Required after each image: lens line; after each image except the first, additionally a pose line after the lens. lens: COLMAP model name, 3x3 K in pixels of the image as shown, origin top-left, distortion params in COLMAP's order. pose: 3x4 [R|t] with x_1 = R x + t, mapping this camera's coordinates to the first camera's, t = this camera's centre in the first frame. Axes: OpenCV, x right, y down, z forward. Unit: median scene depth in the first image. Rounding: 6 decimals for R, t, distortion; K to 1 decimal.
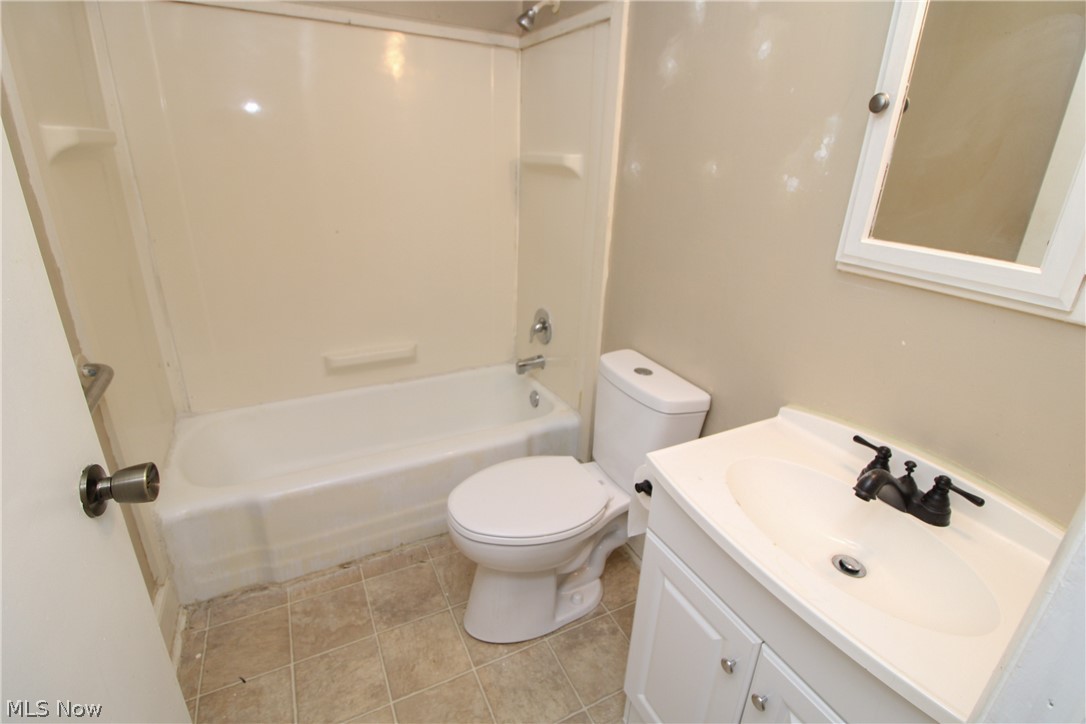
lens RADIAL K [[516.2, 0, 546.1], [0, 516.2, 347.3], [0, 0, 1]] dist [-0.000064, -0.014368]
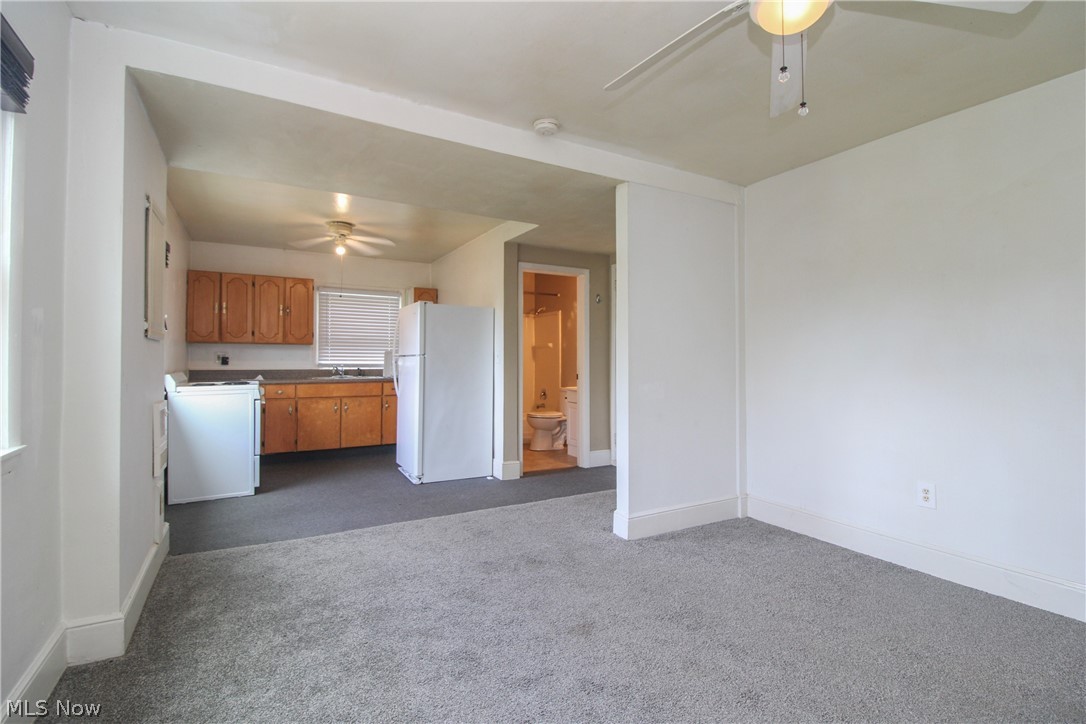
lens RADIAL K [[516.2, 0, 546.1], [0, 516.2, 347.3], [0, 0, 1]] dist [-0.000064, -0.014368]
pose [[0.998750, -0.038898, 0.031394, -0.090695], [0.047847, 0.925708, -0.375200, 0.977960], [-0.014467, 0.376233, 0.926412, -2.285067]]
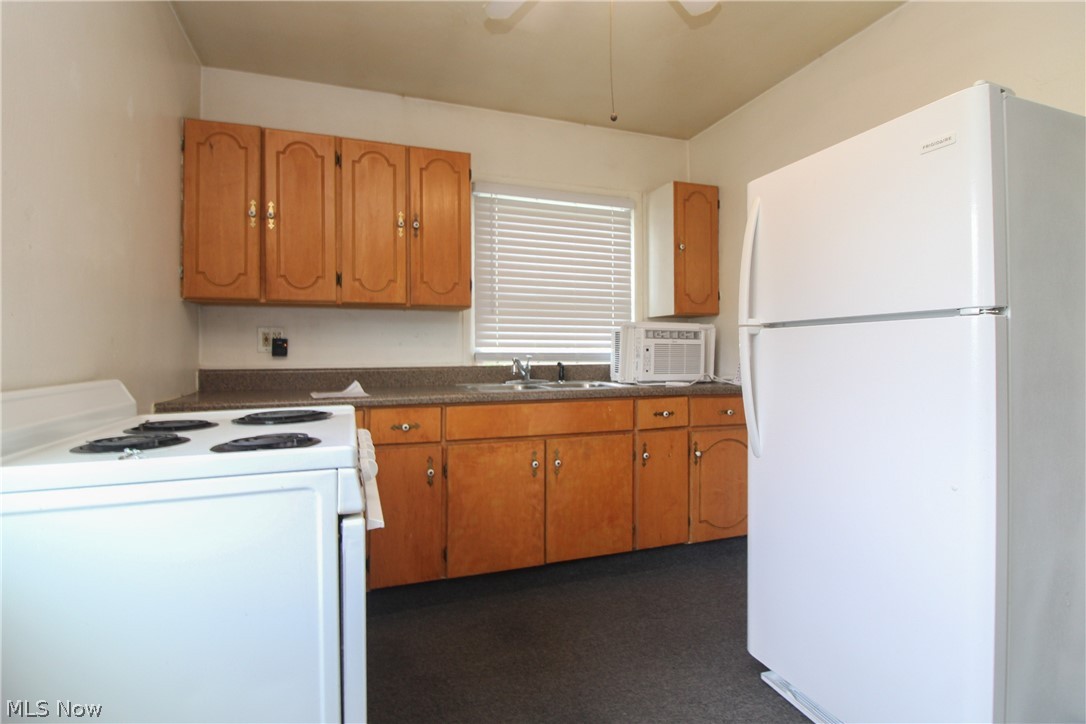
lens RADIAL K [[527.9, 0, 532.7], [0, 527.9, 346.5], [0, 0, 1]] dist [-0.002976, -0.000338]
pose [[0.988169, -0.046360, -0.146195, -0.959057], [-0.010441, 0.930673, -0.365703, 0.372611], [0.153014, 0.362903, 0.919178, -0.726729]]
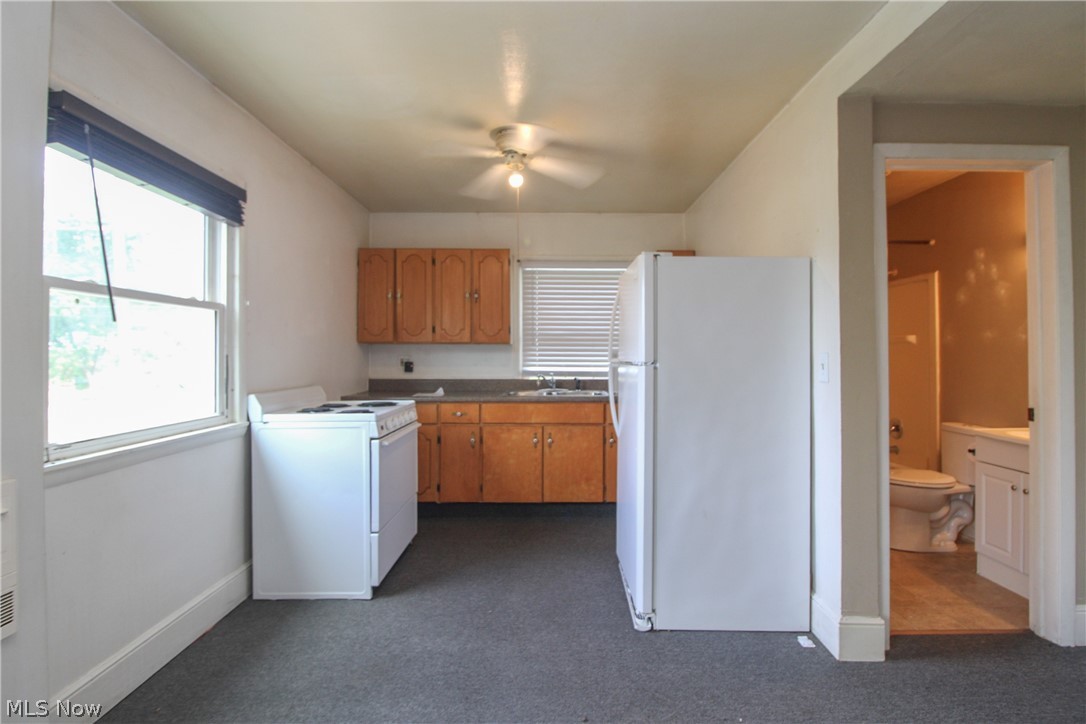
lens RADIAL K [[516.2, 0, 546.1], [0, 516.2, 347.3], [0, 0, 1]] dist [-0.000064, -0.014368]
pose [[0.882234, -0.048030, -0.468355, -0.244618], [-0.133394, 0.928520, -0.346492, 0.511783], [0.451519, 0.368163, 0.812765, -1.172080]]
